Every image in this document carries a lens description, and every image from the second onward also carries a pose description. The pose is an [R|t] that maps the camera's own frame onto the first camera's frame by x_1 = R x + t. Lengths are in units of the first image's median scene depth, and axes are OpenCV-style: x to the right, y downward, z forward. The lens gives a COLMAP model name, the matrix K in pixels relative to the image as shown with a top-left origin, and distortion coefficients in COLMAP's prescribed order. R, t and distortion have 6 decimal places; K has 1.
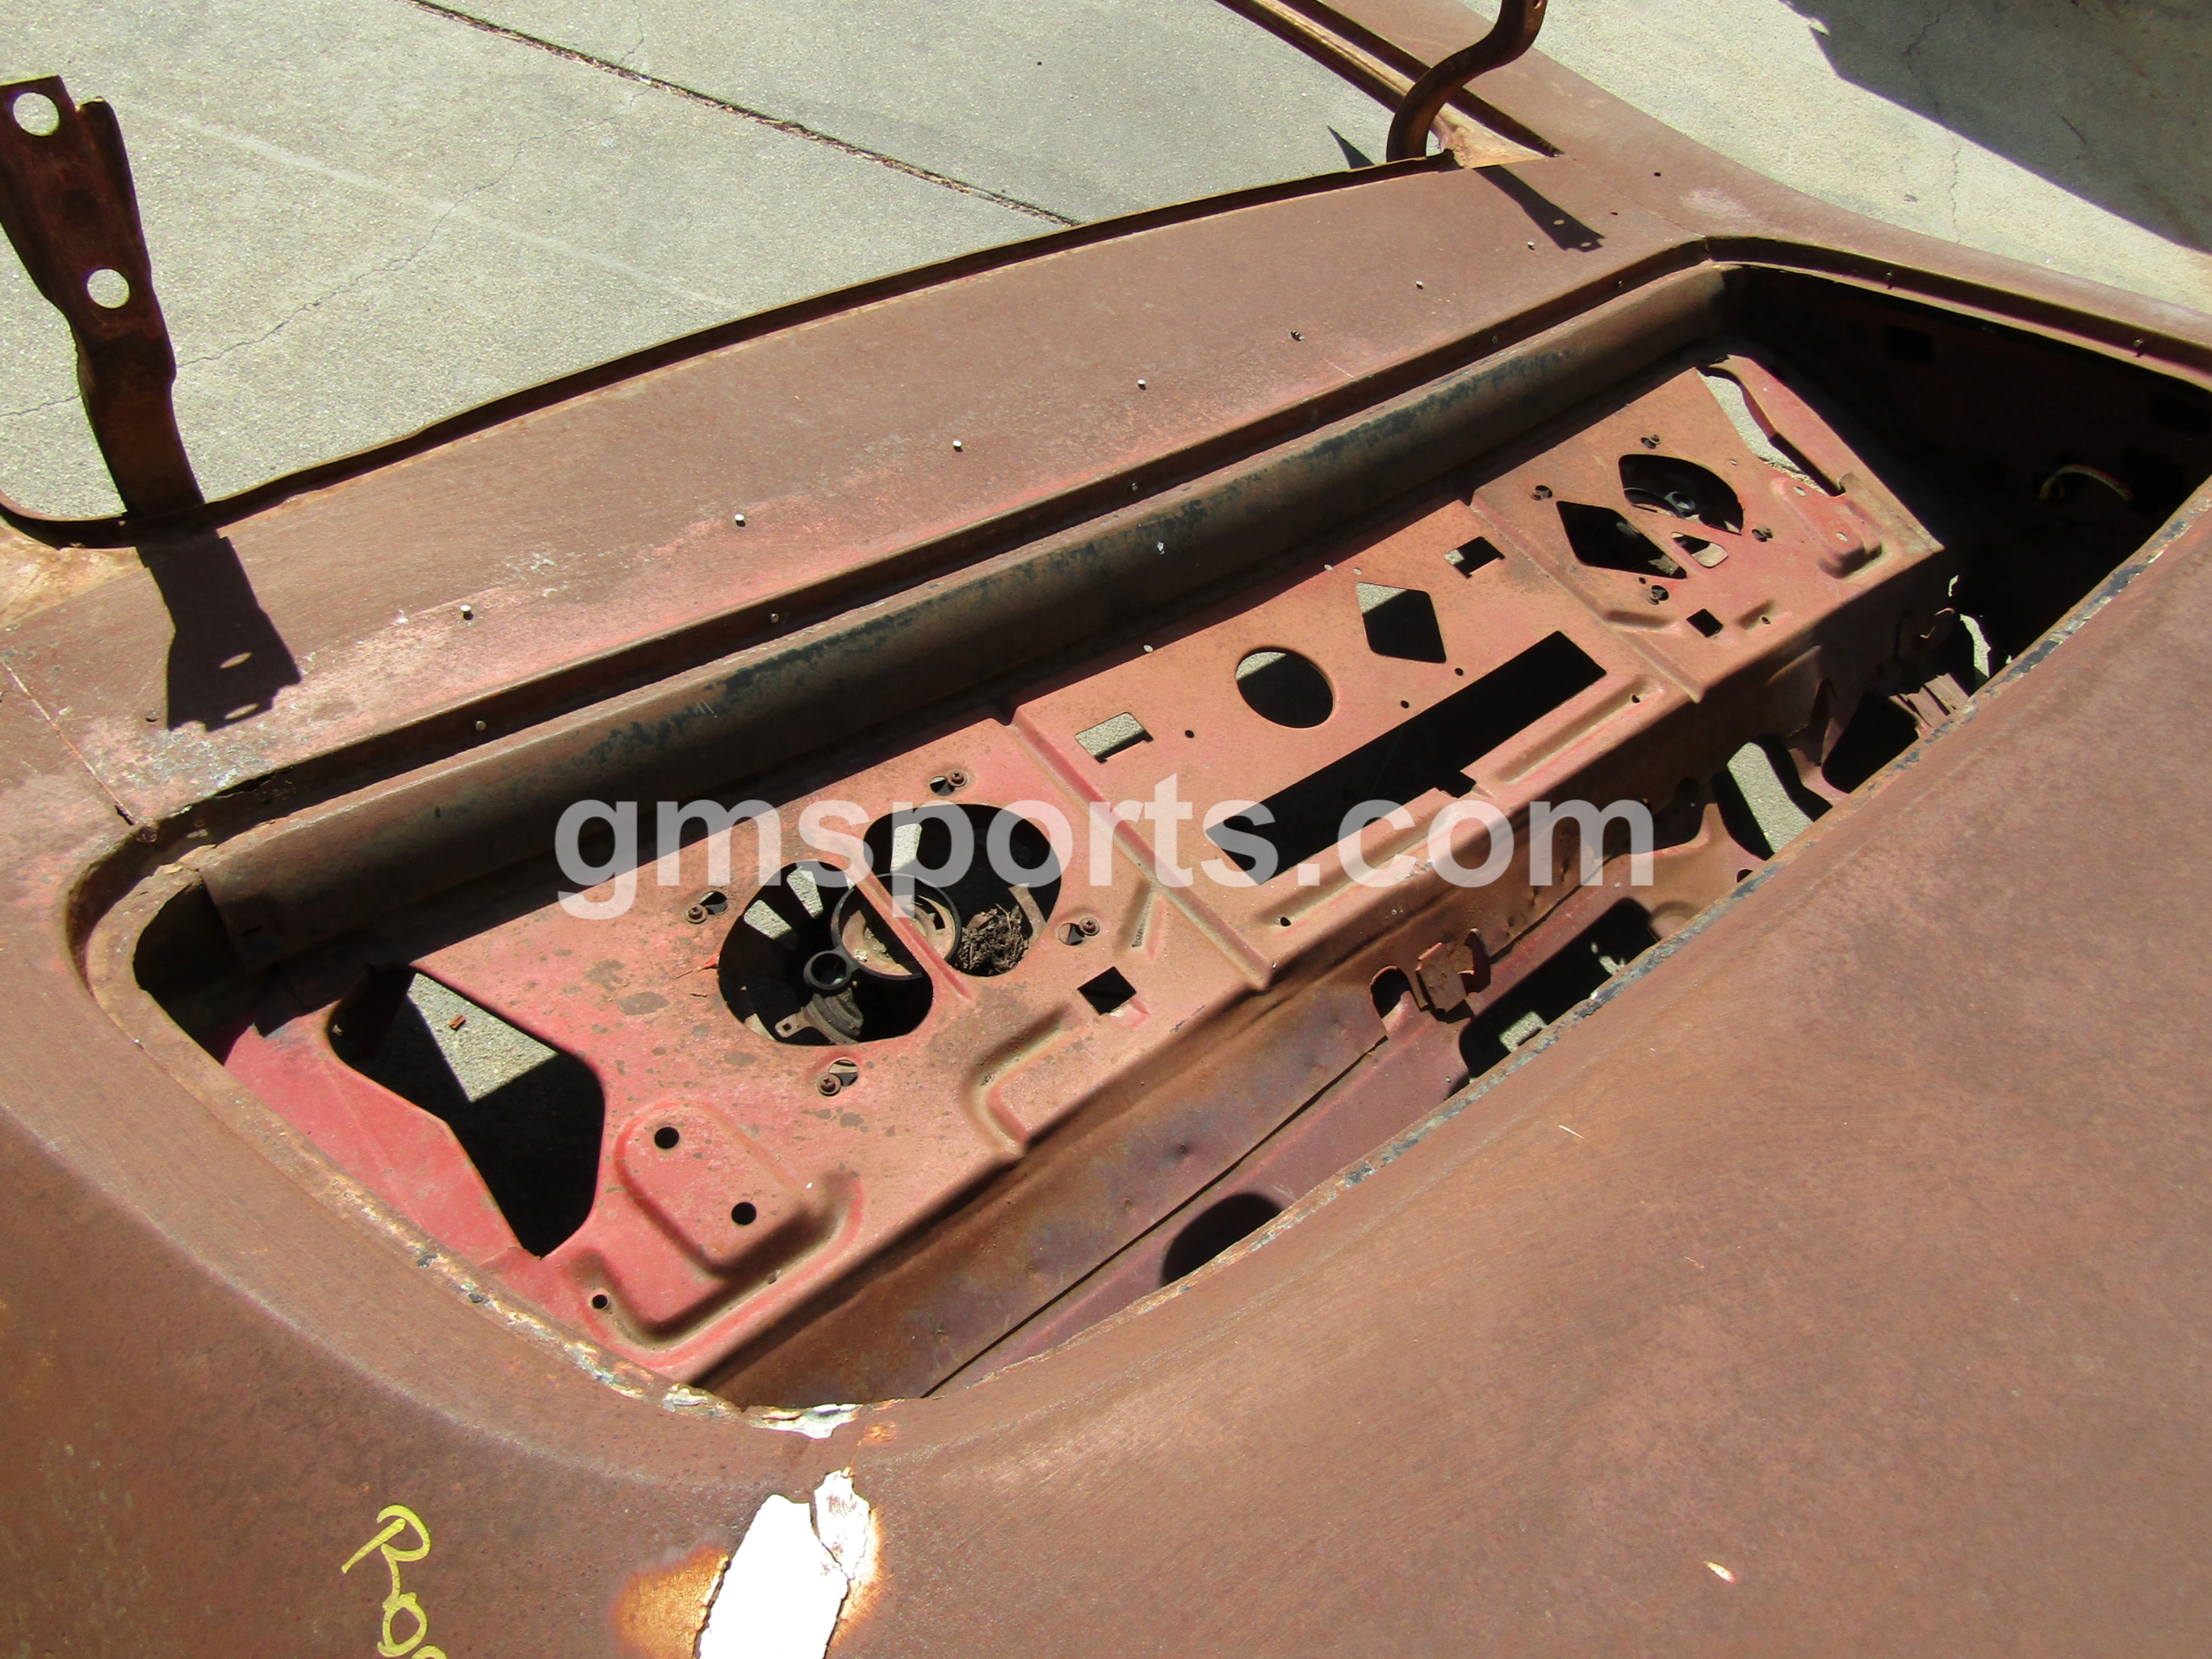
lens RADIAL K [[1568.1, 0, 1099.8], [0, 1568.1, 832.6], [0, 0, 1]] dist [-0.006561, -0.001955]
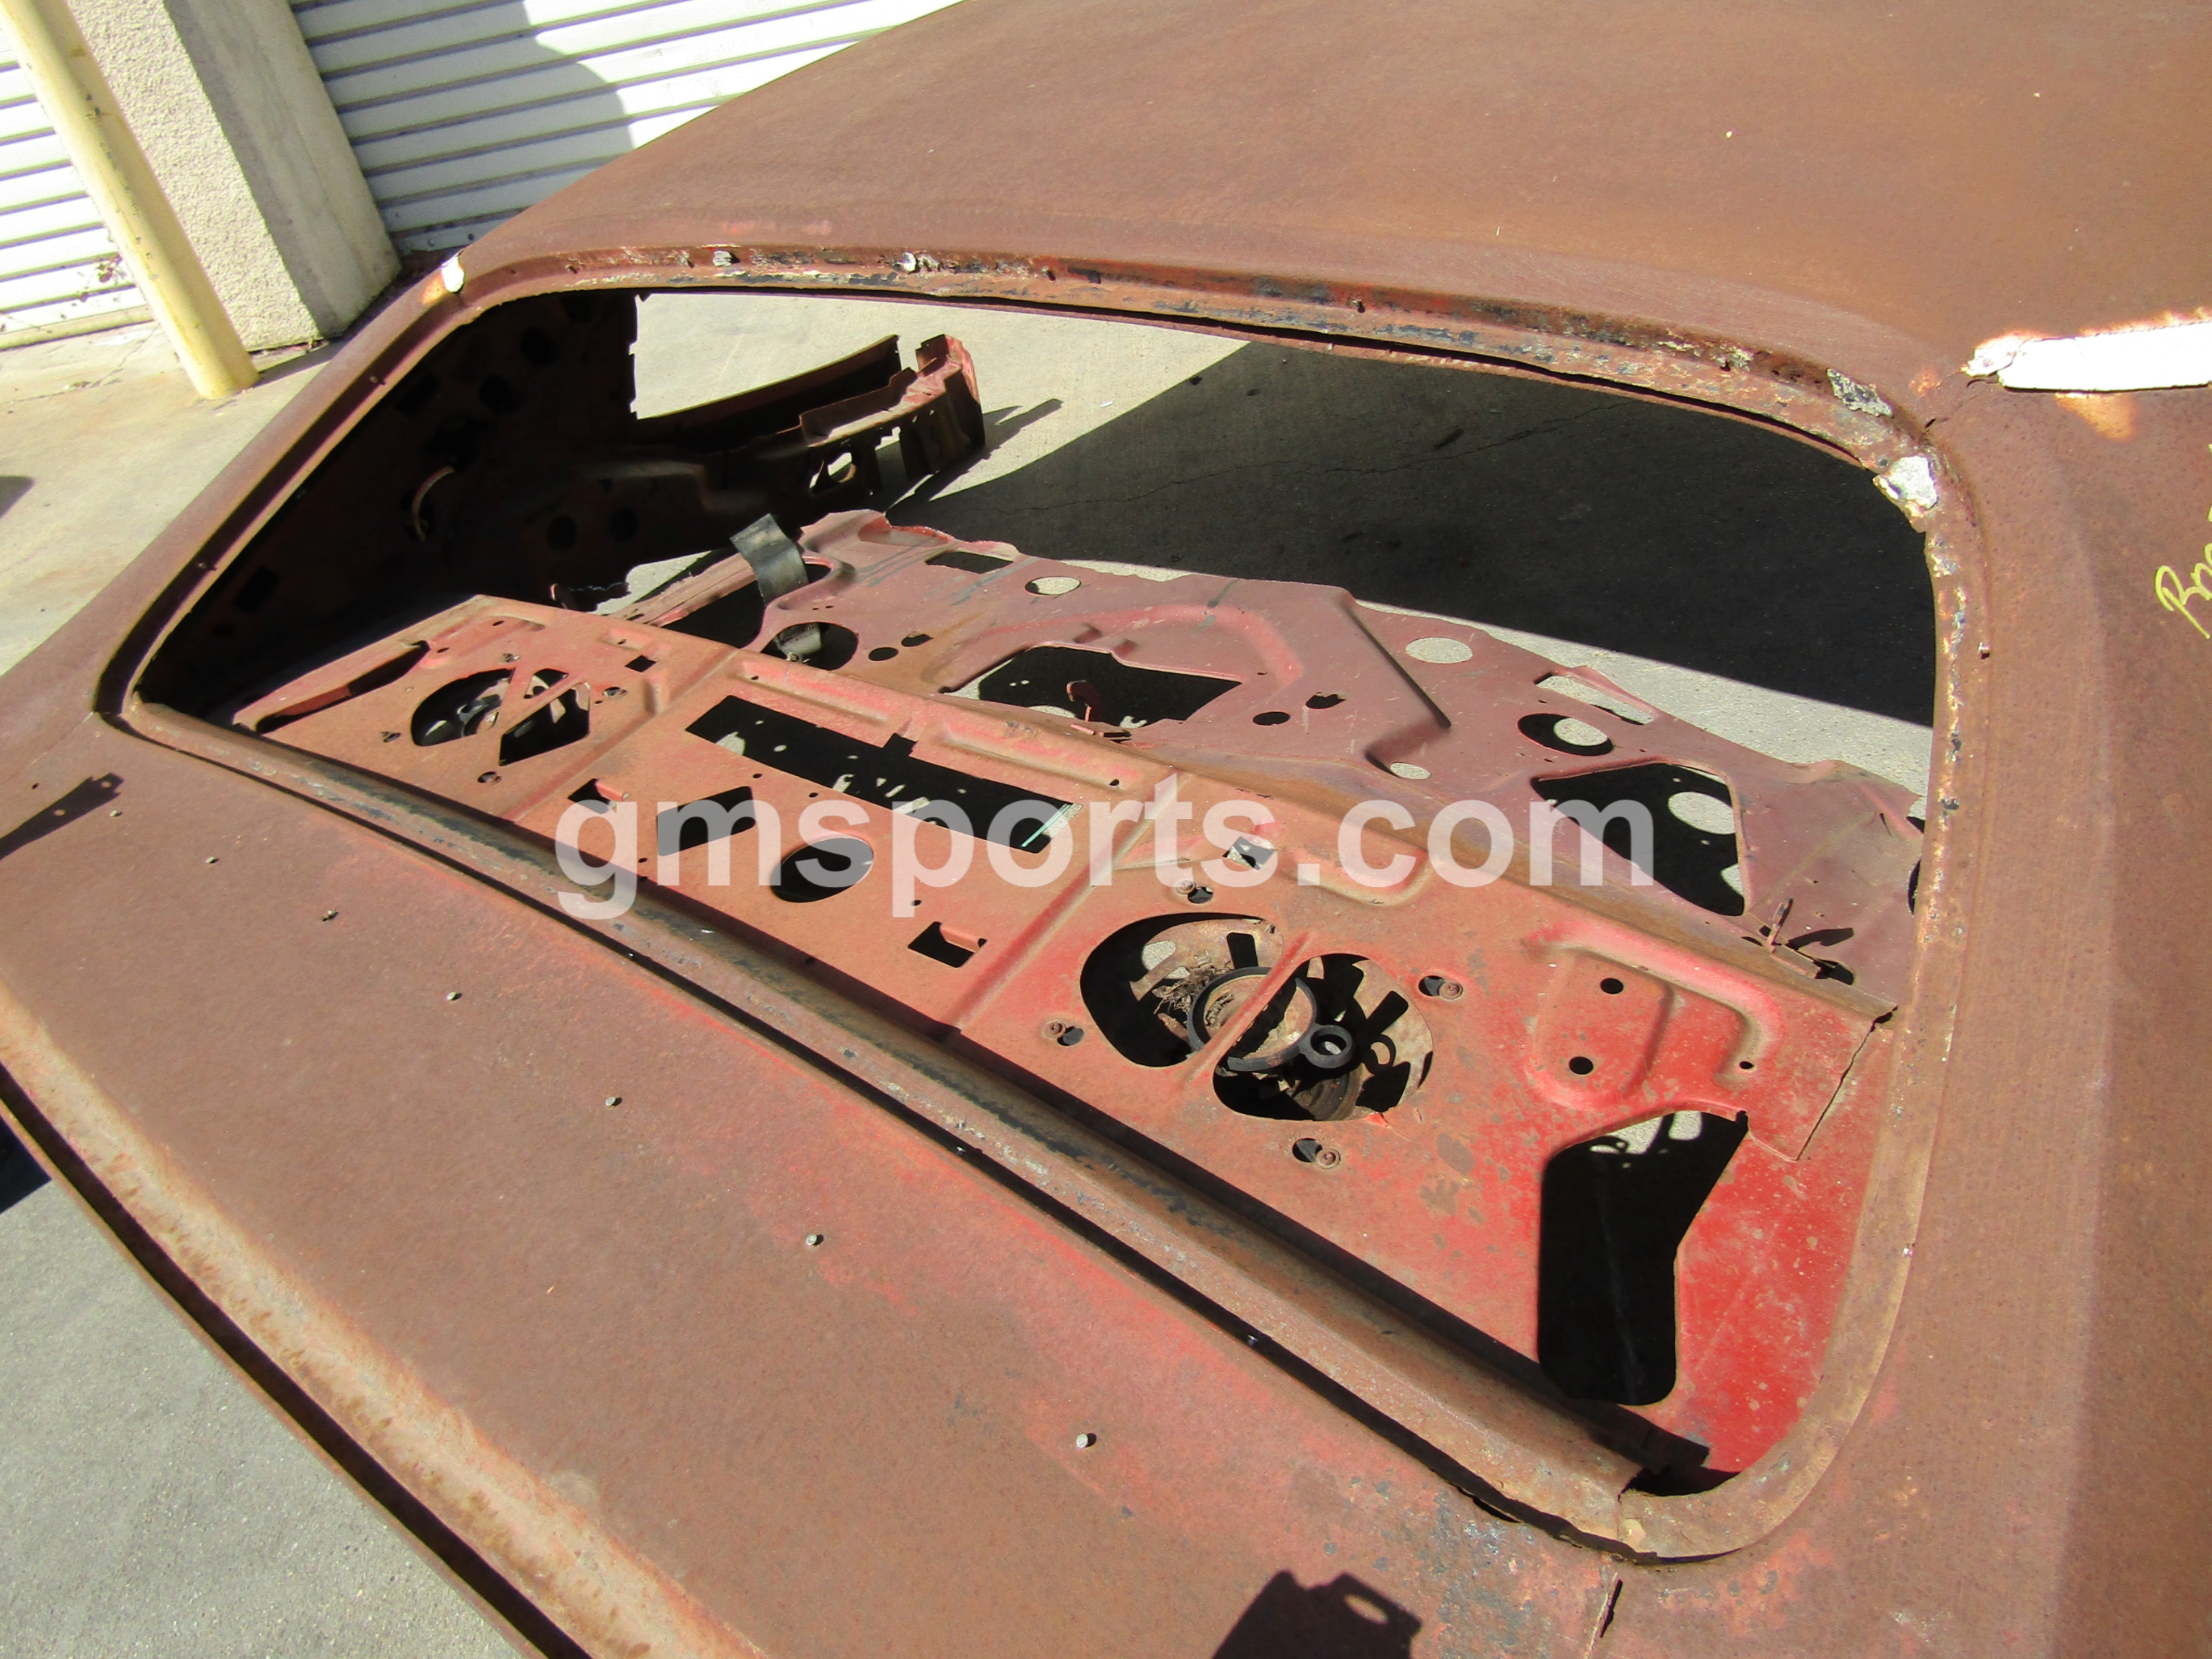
lens RADIAL K [[1568.1, 0, 1113.4], [0, 1568.1, 821.5], [0, 0, 1]] dist [-0.006561, -0.001955]
pose [[-0.235993, -0.737711, 0.632526, -0.693648], [0.861975, 0.141620, 0.486769, -0.550356], [-0.448673, 0.660095, 0.602467, 0.403683]]
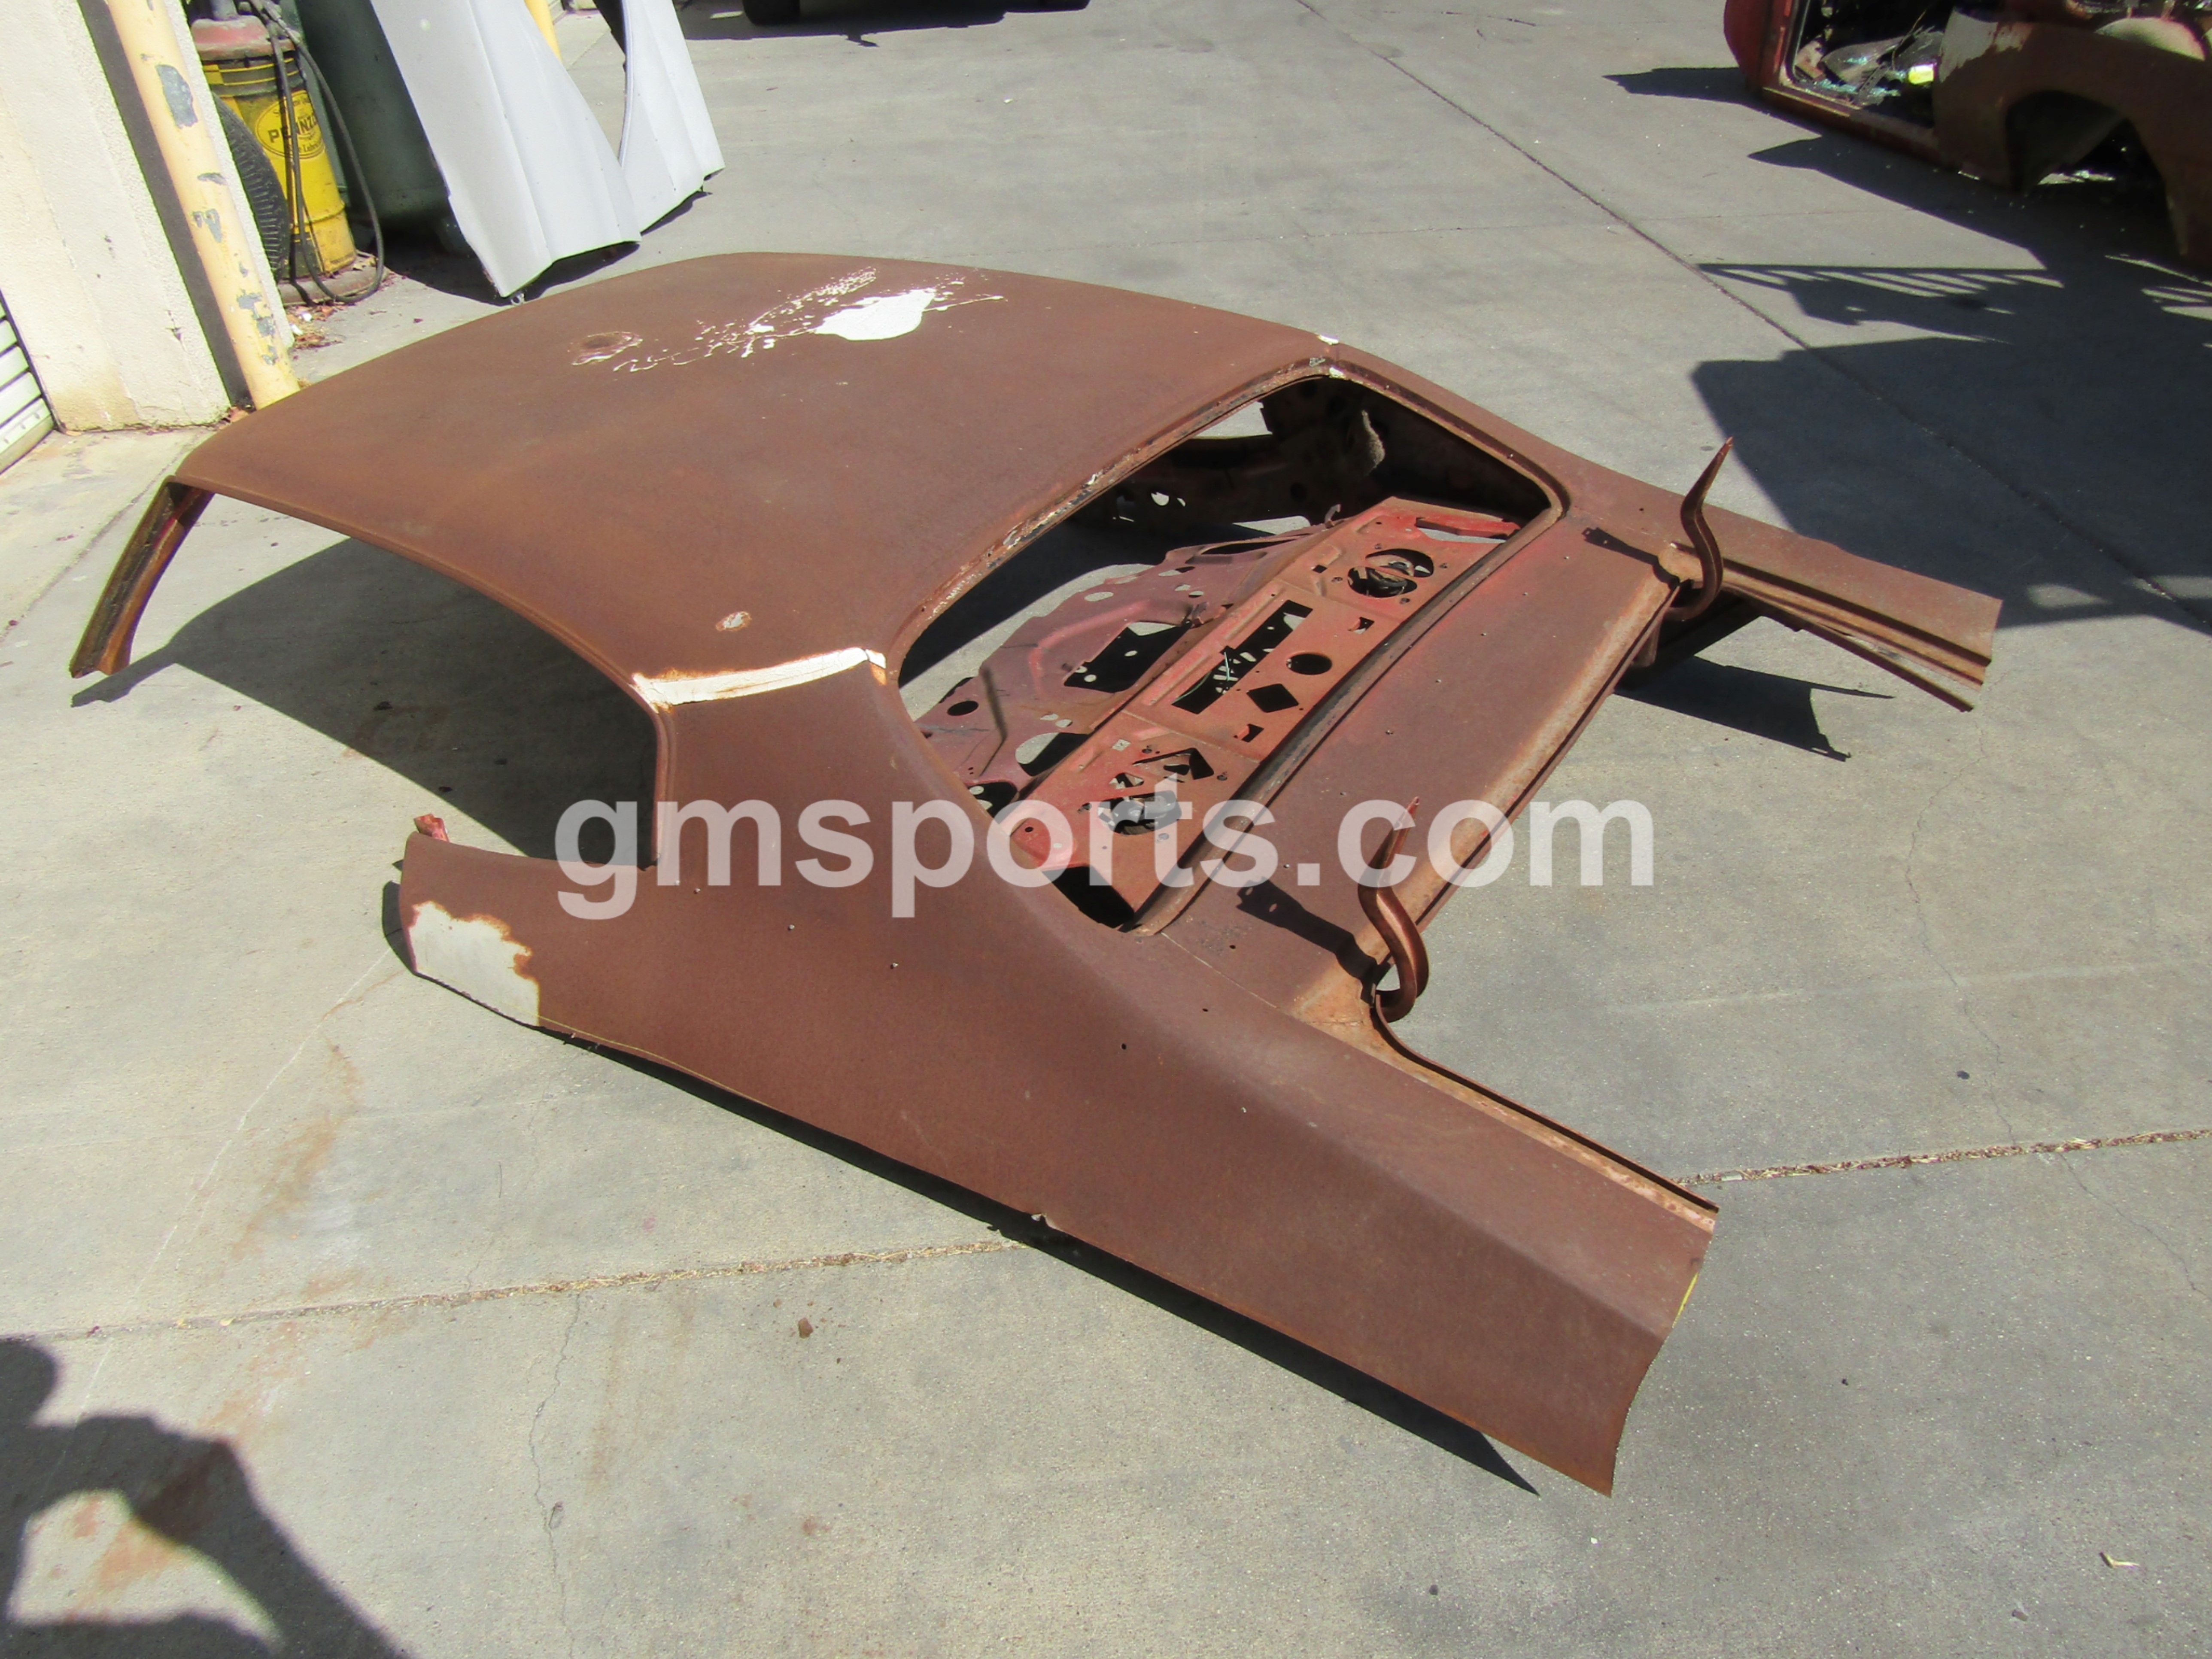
lens RADIAL K [[1568.1, 0, 1097.9], [0, 1568.1, 837.9], [0, 0, 1]] dist [-0.006561, -0.001955]
pose [[-0.934863, -0.017807, -0.354563, 1.613176], [-0.354917, 0.024064, 0.934588, -2.816922], [-0.008110, 0.999552, -0.028817, 1.748198]]
